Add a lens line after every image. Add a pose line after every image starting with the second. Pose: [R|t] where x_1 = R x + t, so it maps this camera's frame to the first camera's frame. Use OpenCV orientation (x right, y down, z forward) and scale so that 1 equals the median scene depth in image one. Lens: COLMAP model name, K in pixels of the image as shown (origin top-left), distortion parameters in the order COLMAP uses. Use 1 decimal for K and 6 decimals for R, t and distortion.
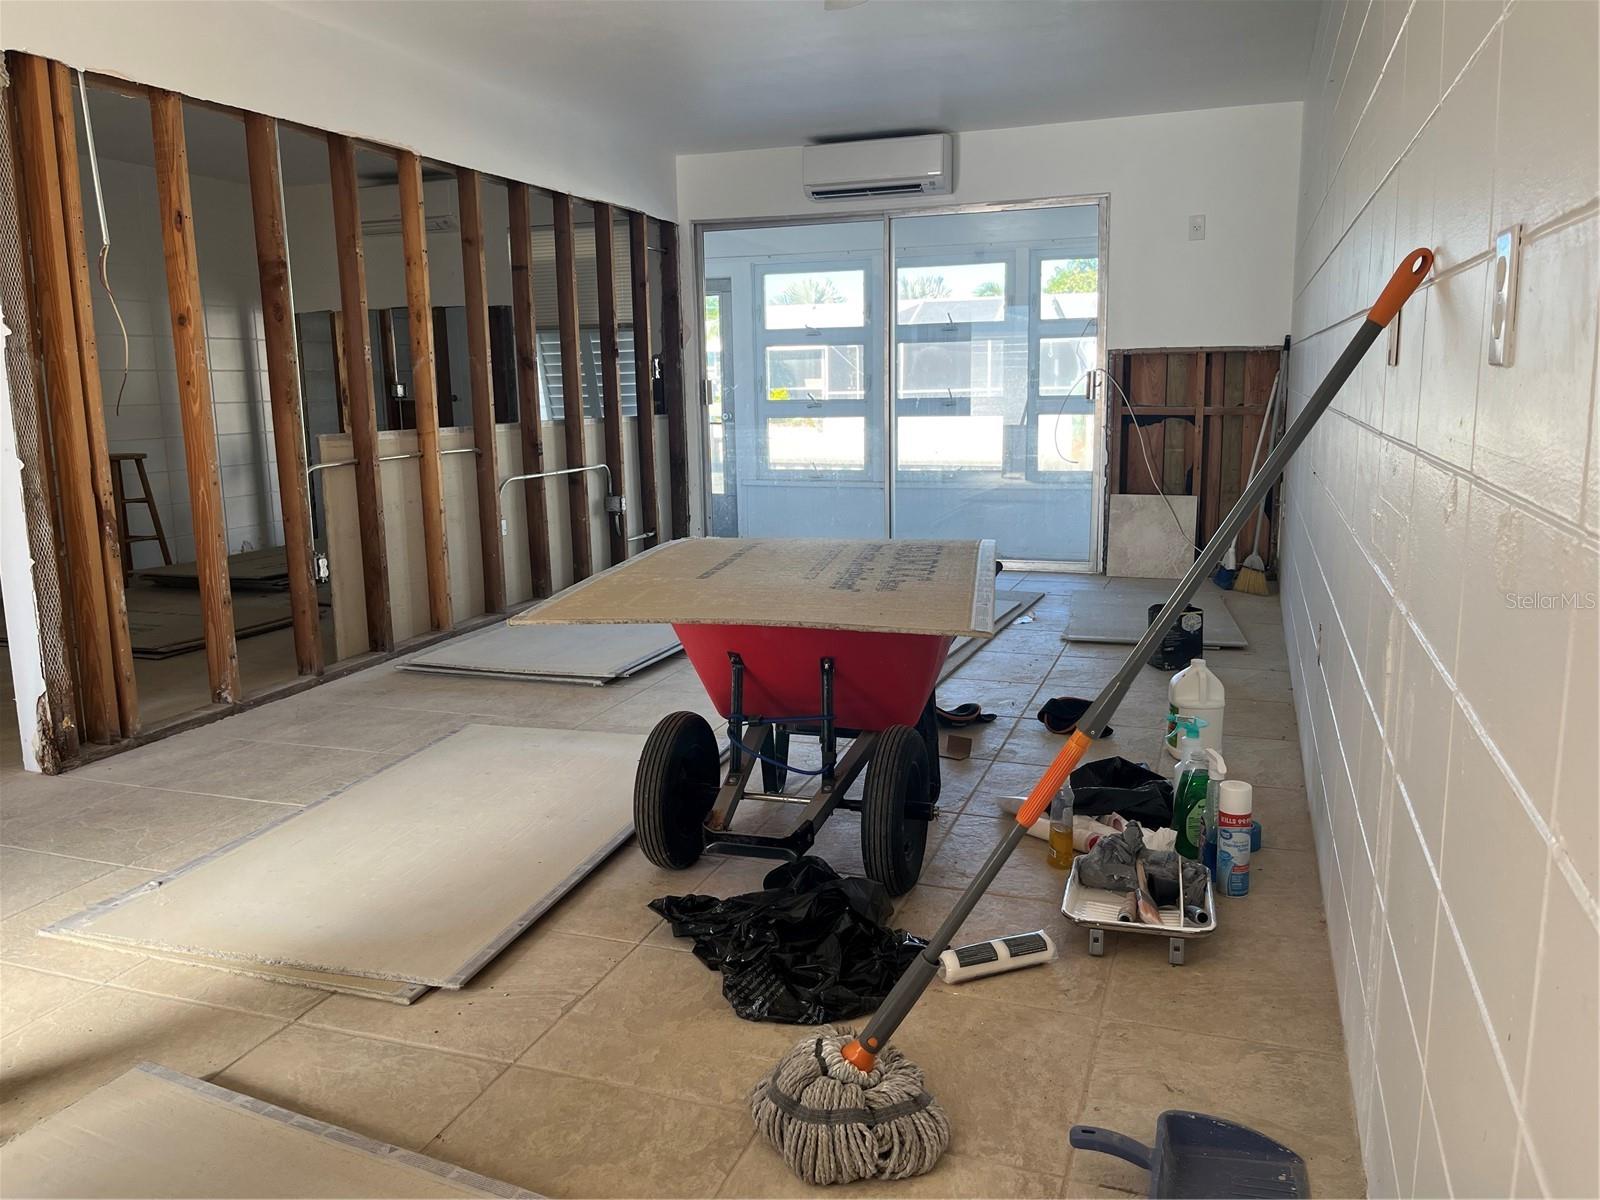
lens RADIAL K [[1250.8, 0, 800.0], [0, 1250.8, 600.0], [0, 0, 1]] dist [0.051357, 0.001409]
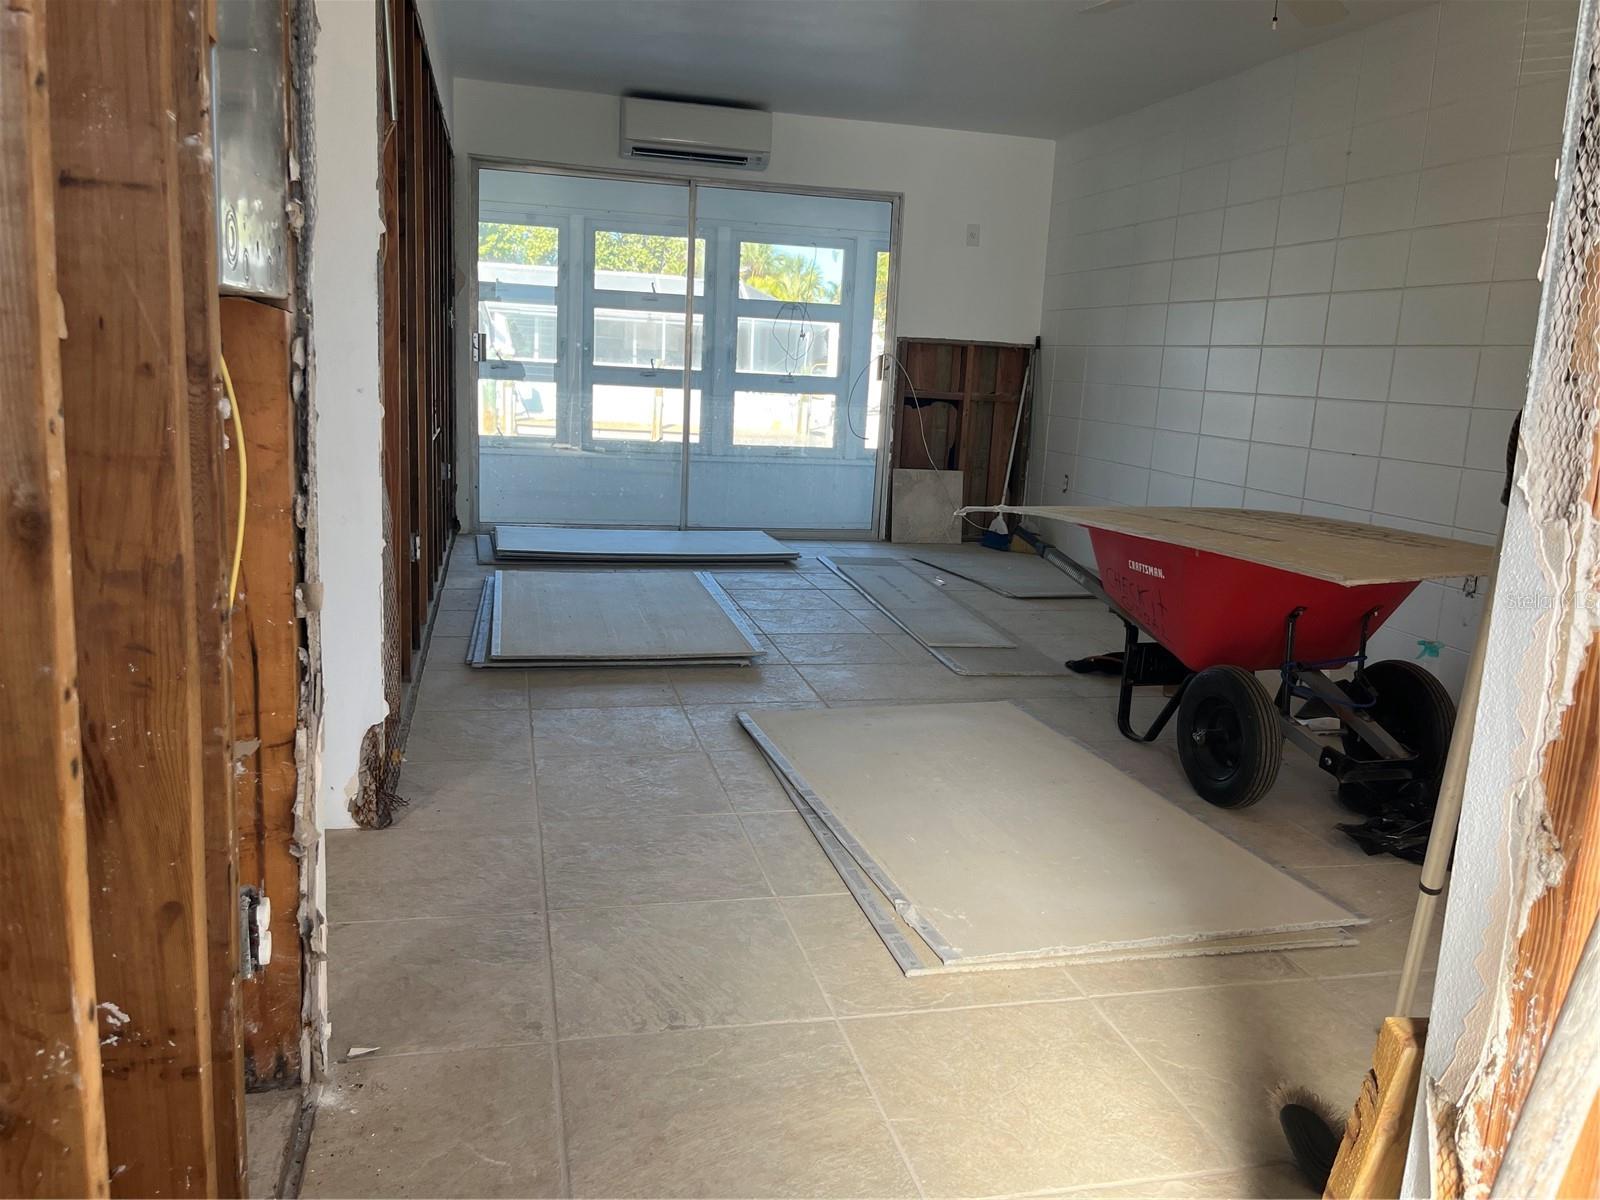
lens RADIAL K [[1250.8, 0, 800.0], [0, 1250.8, 600.0], [0, 0, 1]] dist [0.051357, 0.001409]
pose [[0.836400, -0.045860, 0.546197, -0.432521], [0.032465, 0.998889, 0.034156, -0.009384], [-0.547157, -0.010836, 0.836960, 0.127125]]
